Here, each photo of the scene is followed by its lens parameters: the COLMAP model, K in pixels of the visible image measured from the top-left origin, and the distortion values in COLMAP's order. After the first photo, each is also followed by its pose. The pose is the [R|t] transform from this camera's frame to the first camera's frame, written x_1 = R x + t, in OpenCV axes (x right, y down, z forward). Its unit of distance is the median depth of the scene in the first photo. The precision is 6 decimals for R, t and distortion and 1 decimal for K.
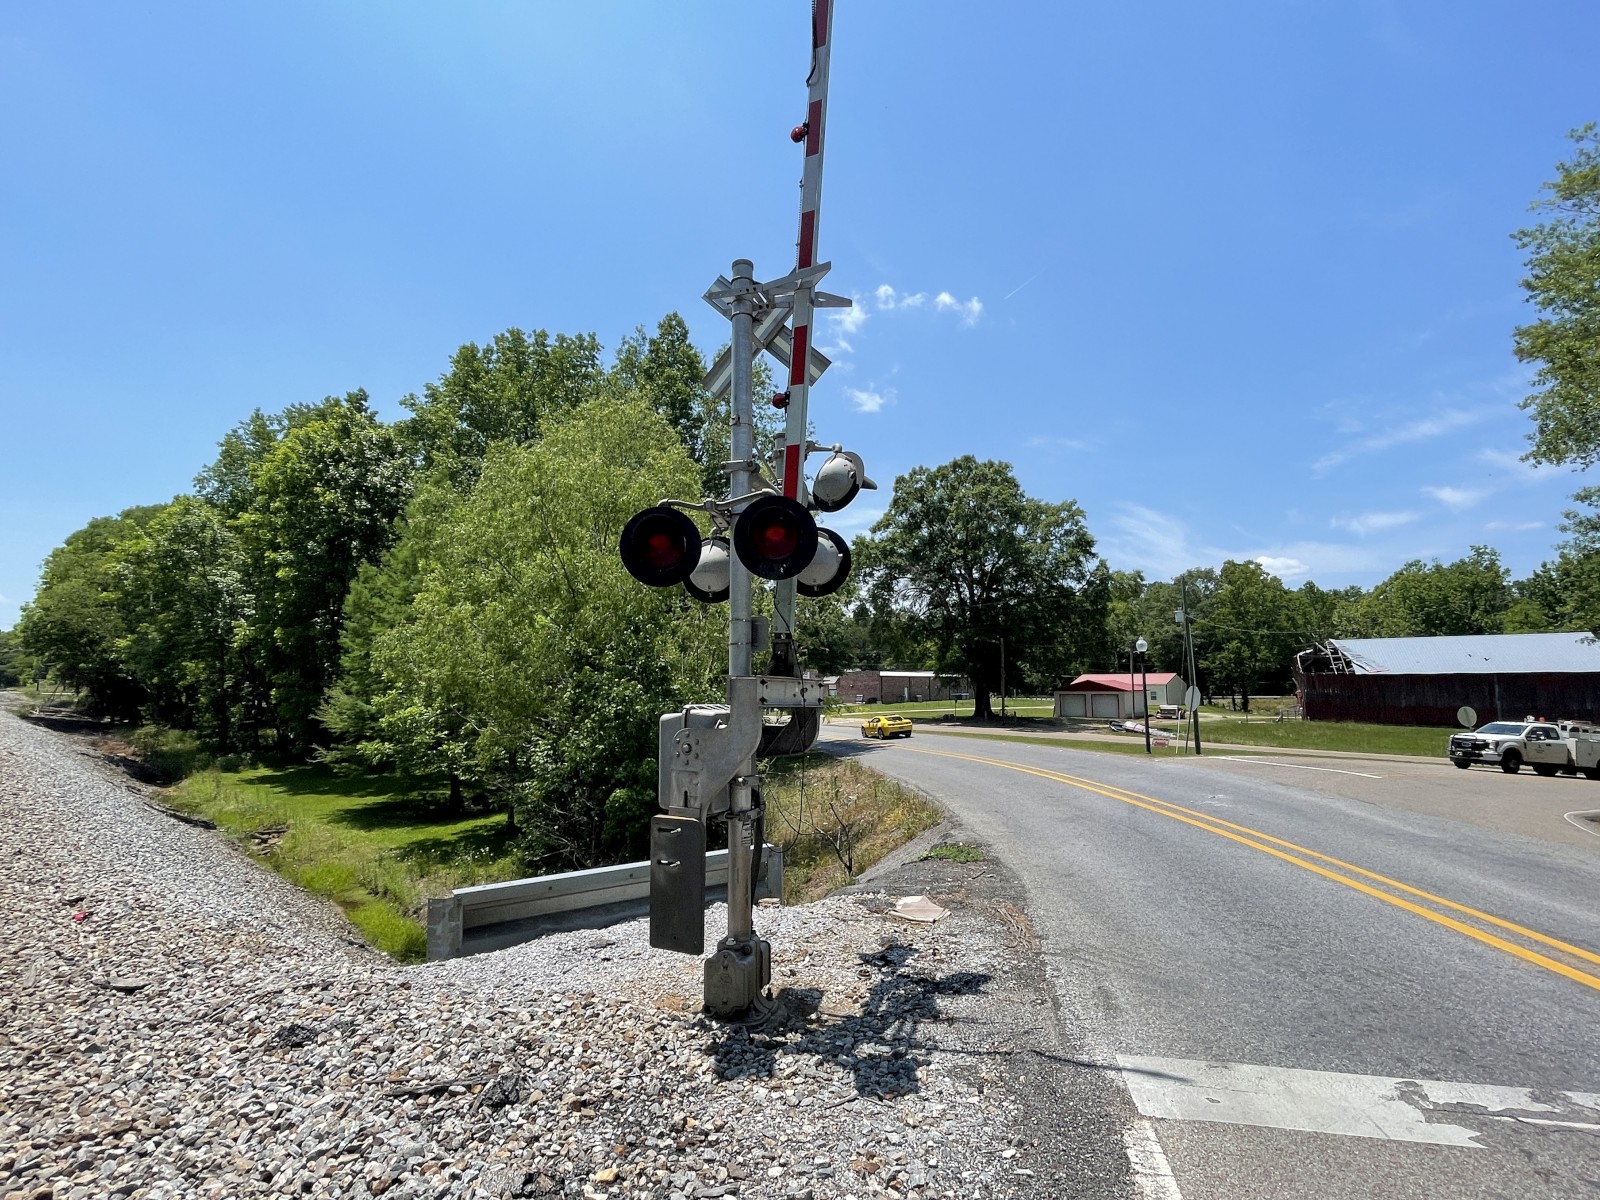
lens RADIAL K [[766.4, 0, 802.9], [0, 766.4, 600.9], [0, 0, 1]] dist [-0.009924, 0.001114]
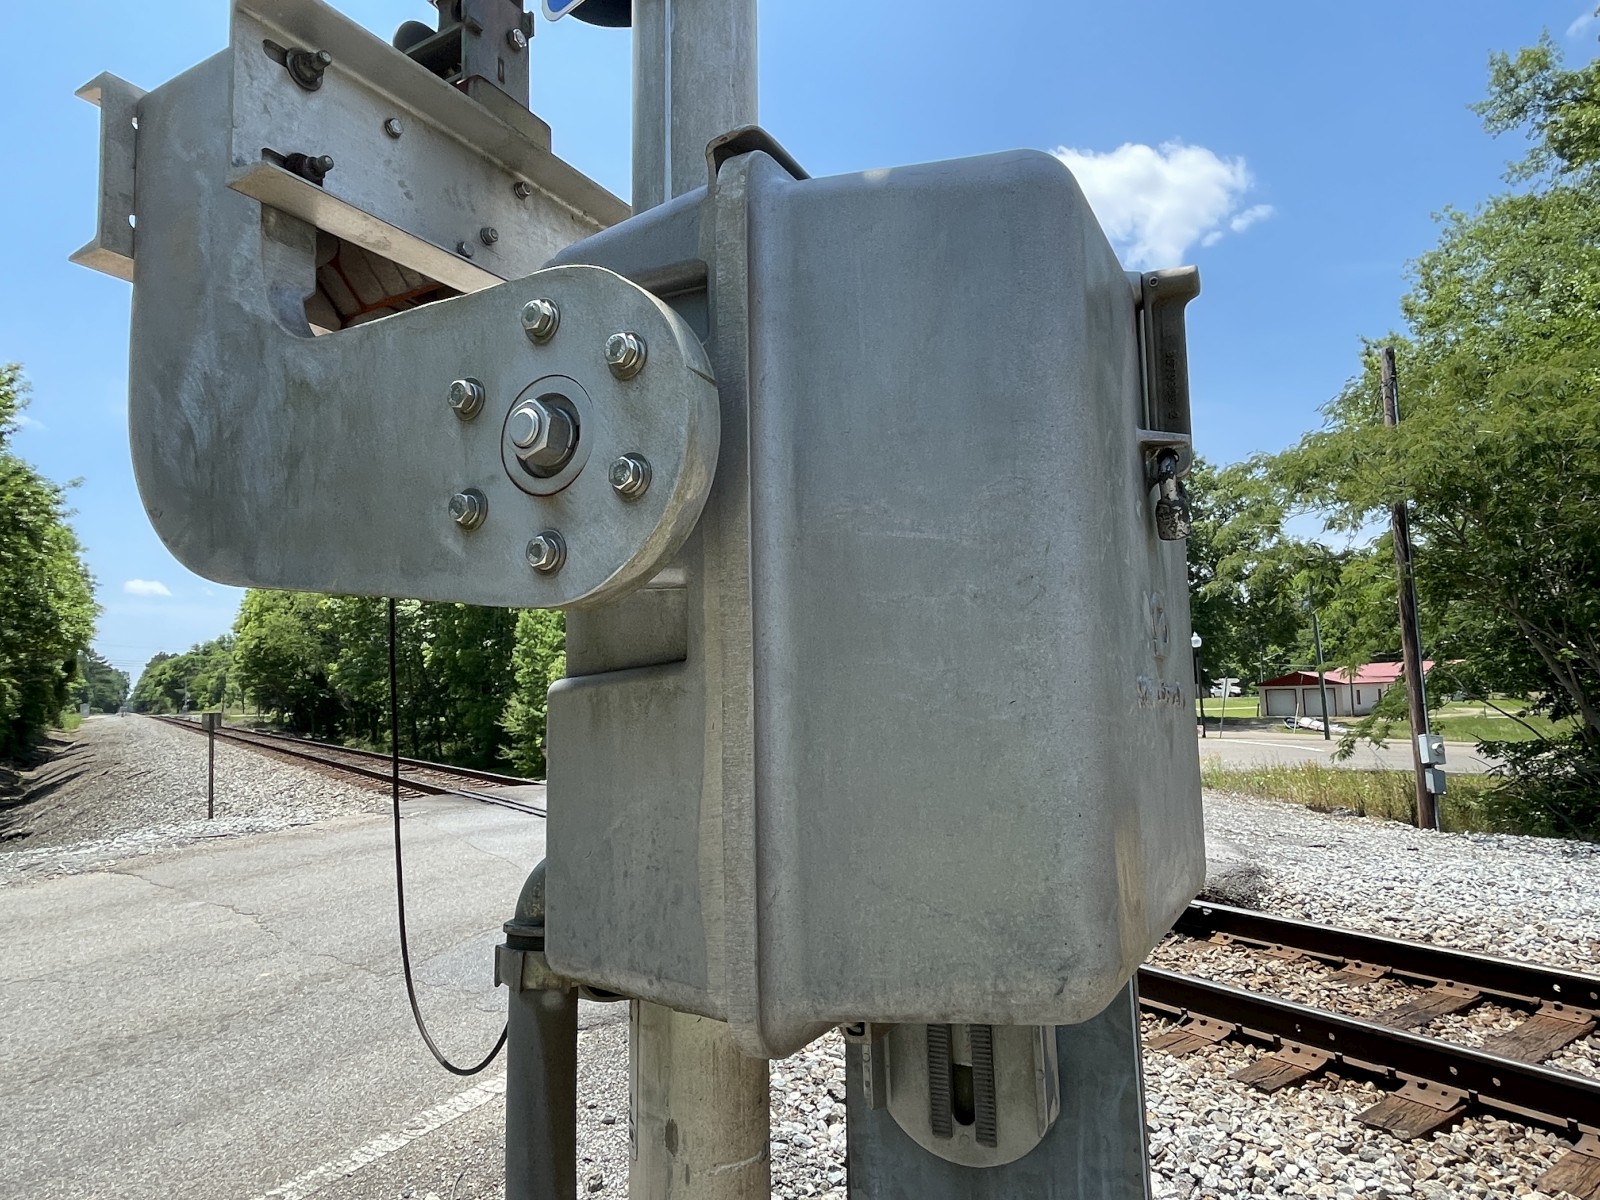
lens RADIAL K [[996.8, 0, 824.8], [0, 996.8, 602.2], [0, 0, 1]] dist [0.018318, -0.011679]
pose [[0.977060, -0.044443, -0.208274, 0.309311], [0.048996, 0.998659, 0.016751, -0.061534], [0.207250, -0.026571, 0.977927, -0.648770]]
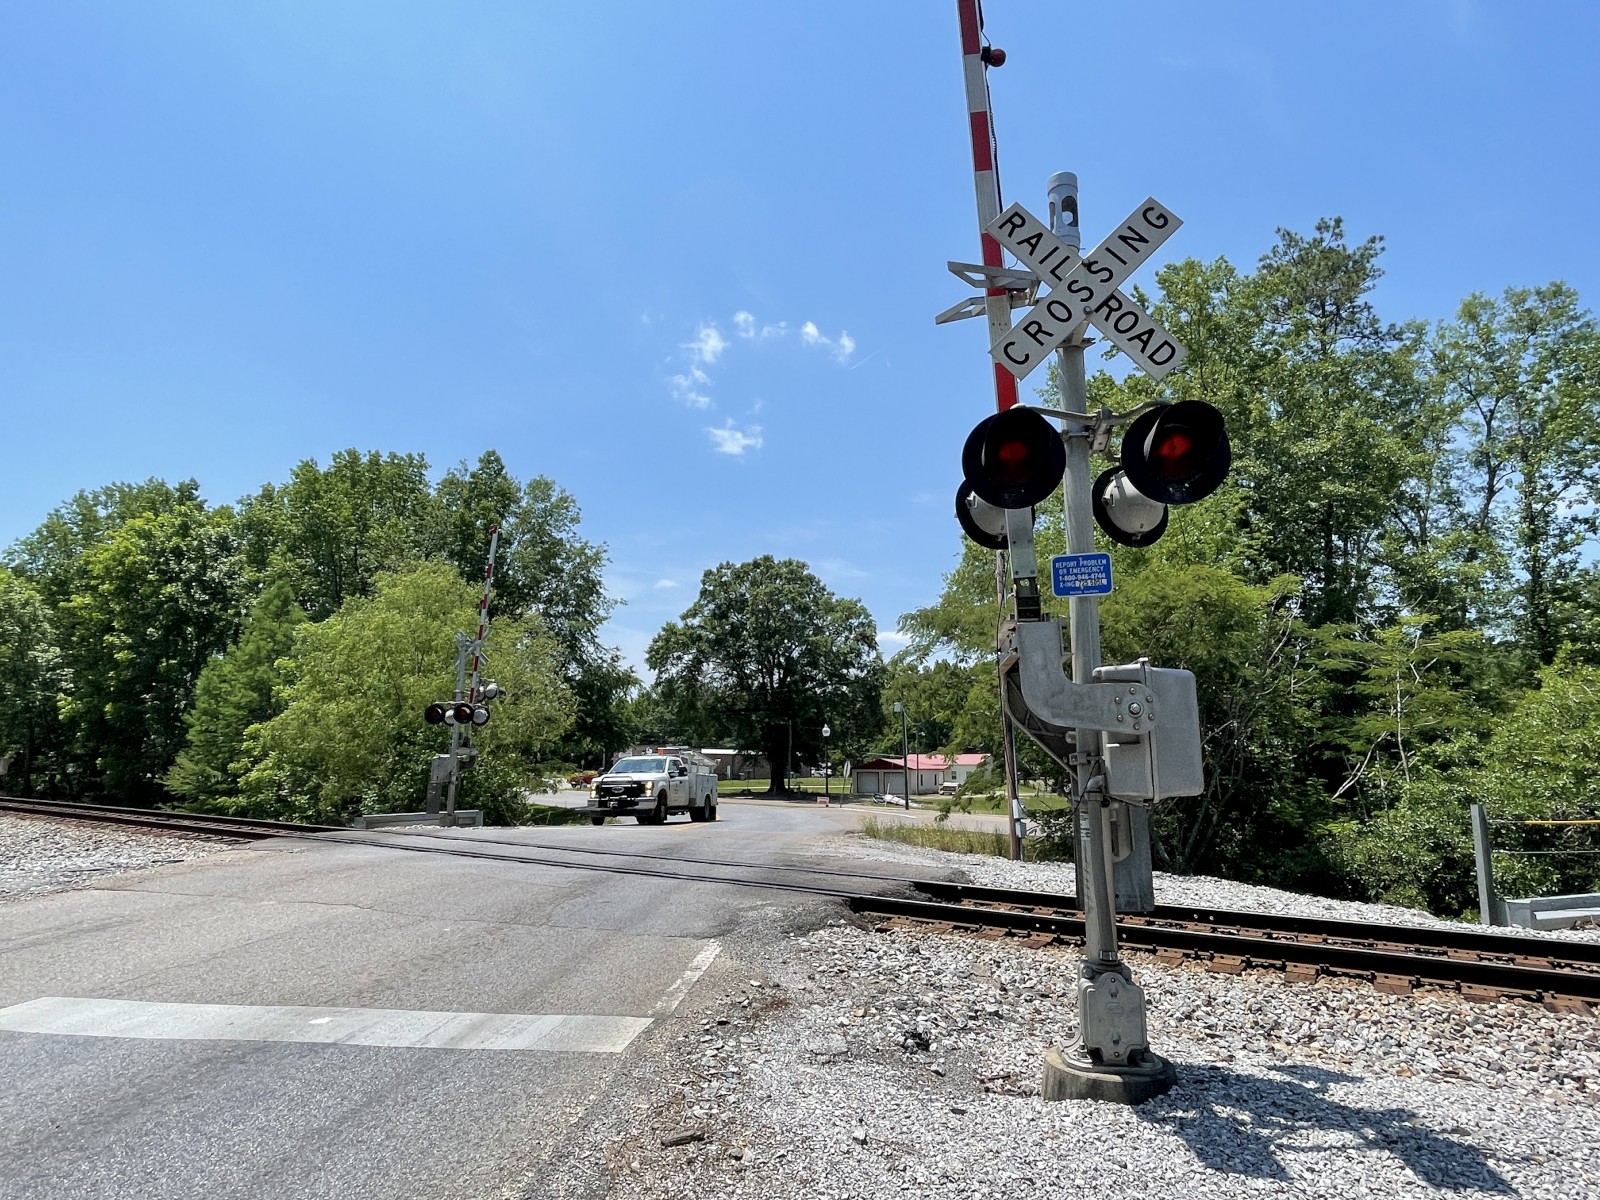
lens RADIAL K [[884.2, 0, 806.0], [0, 884.2, 597.4], [0, 0, 1]] dist [-0.008380, 0.002753]
pose [[0.986785, 0.038227, 0.157460, 0.197668], [-0.025731, 0.996410, -0.080648, -0.072909], [-0.159977, 0.075531, 0.984227, -0.792582]]
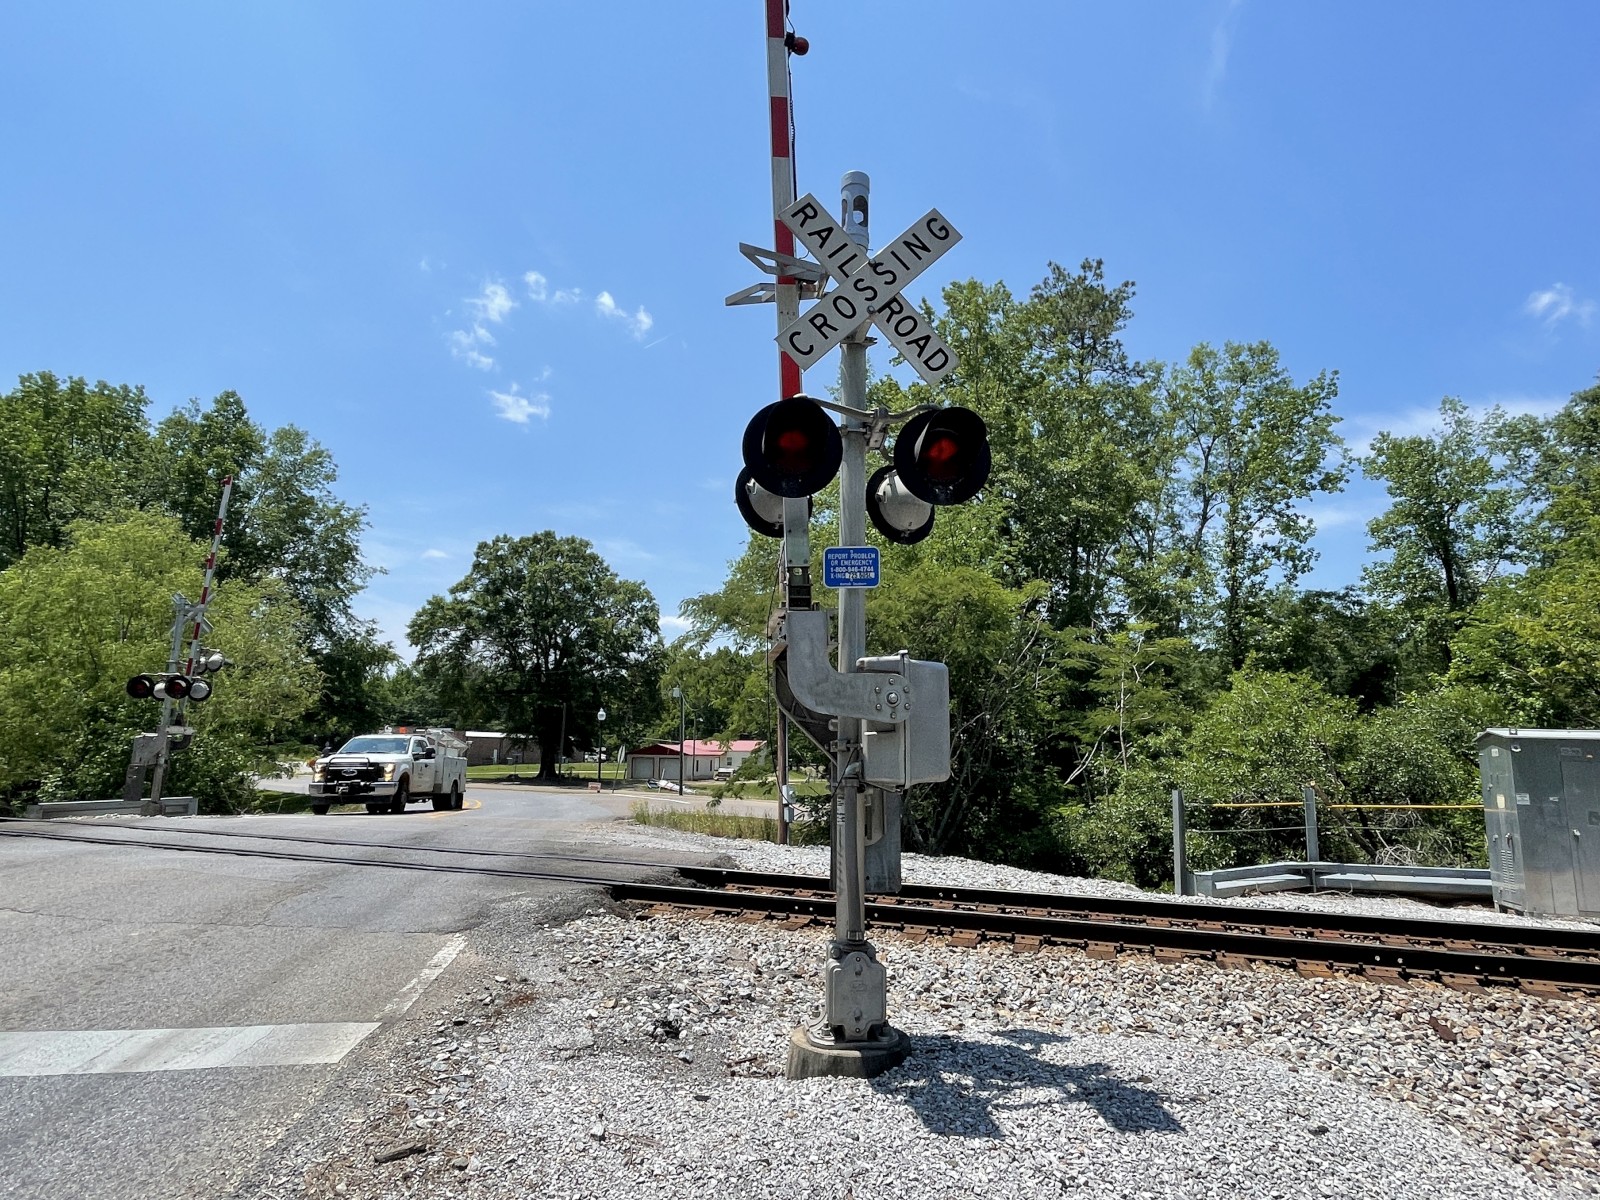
lens RADIAL K [[884.2, 0, 804.2], [0, 884.2, 597.4], [0, 0, 1]] dist [-0.008380, 0.002753]
pose [[0.918093, 0.084486, 0.387255, 0.203272], [-0.059891, 0.995371, -0.075168, -0.072597], [-0.391813, 0.045819, 0.918903, -0.788983]]
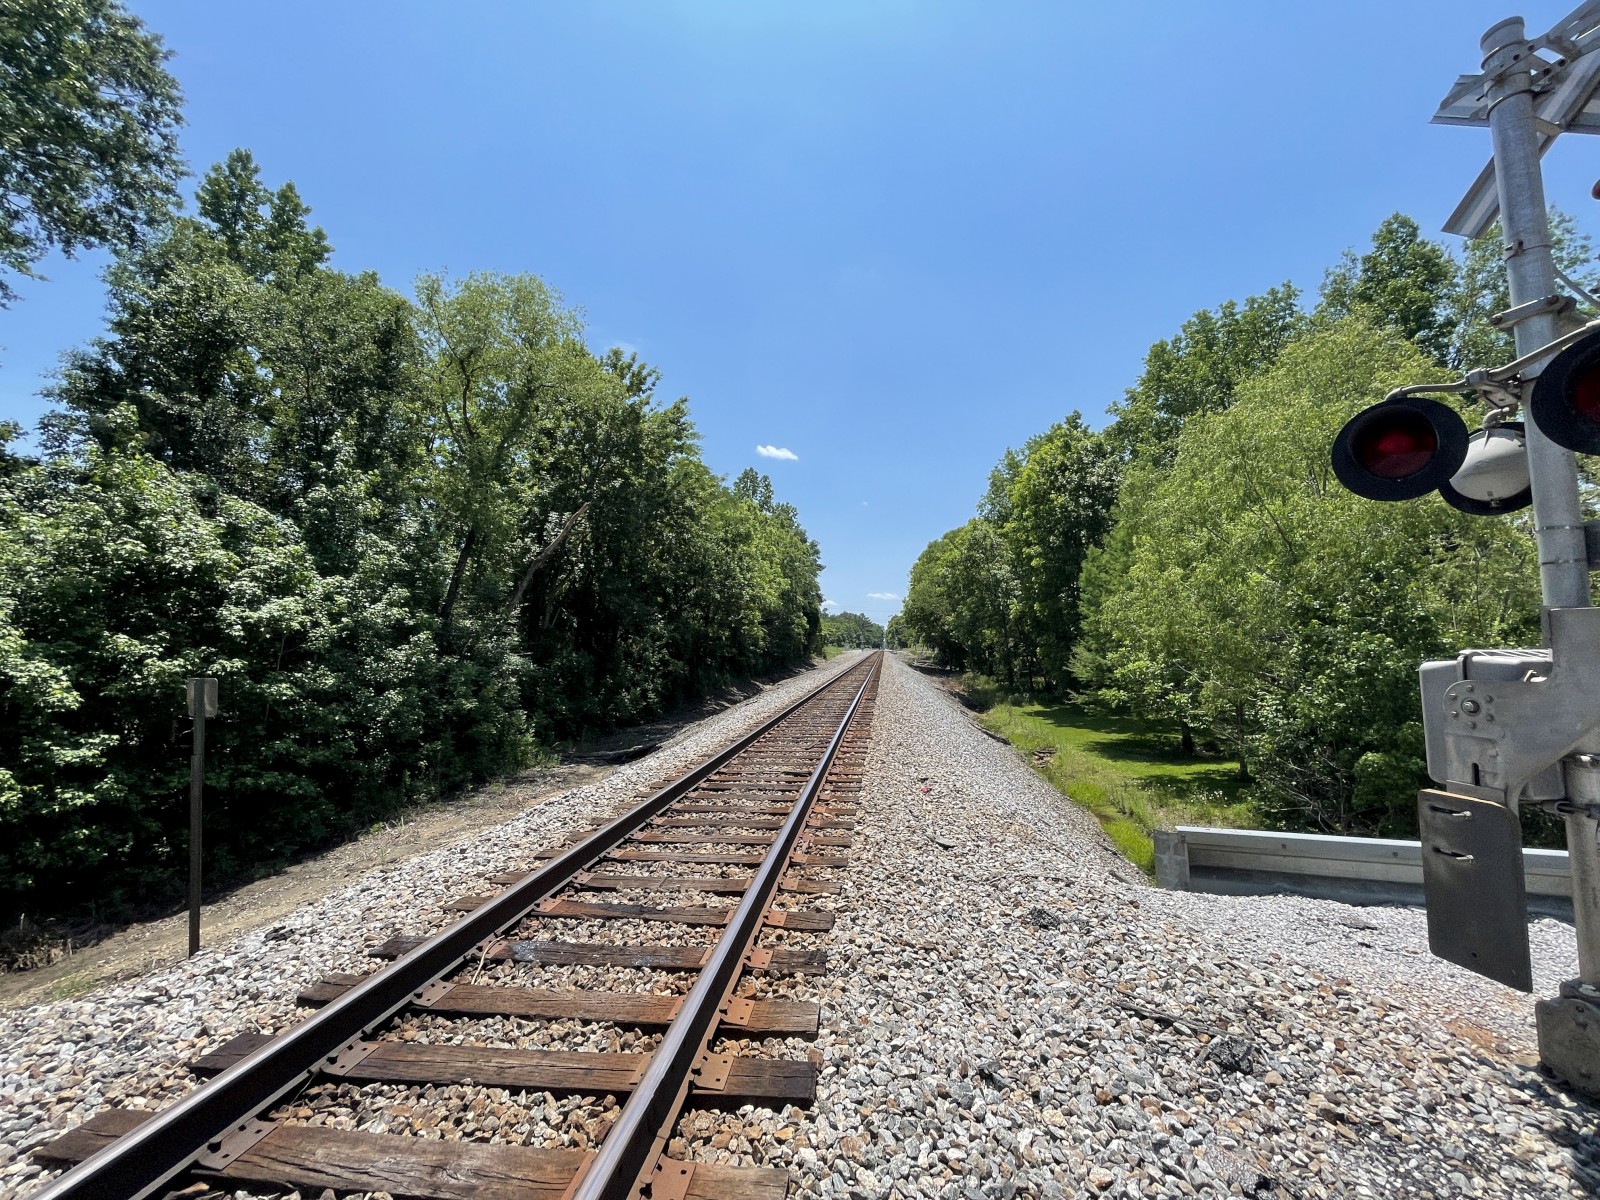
lens RADIAL K [[637.4, 0, 813.4], [0, 637.4, 597.2], [0, 0, 1]] dist [-0.006053, -0.000086]
pose [[0.584153, -0.068260, -0.808768, -0.003702], [0.096080, 0.995267, -0.014604, 0.006536], [0.805937, -0.069175, 0.587946, 0.024345]]
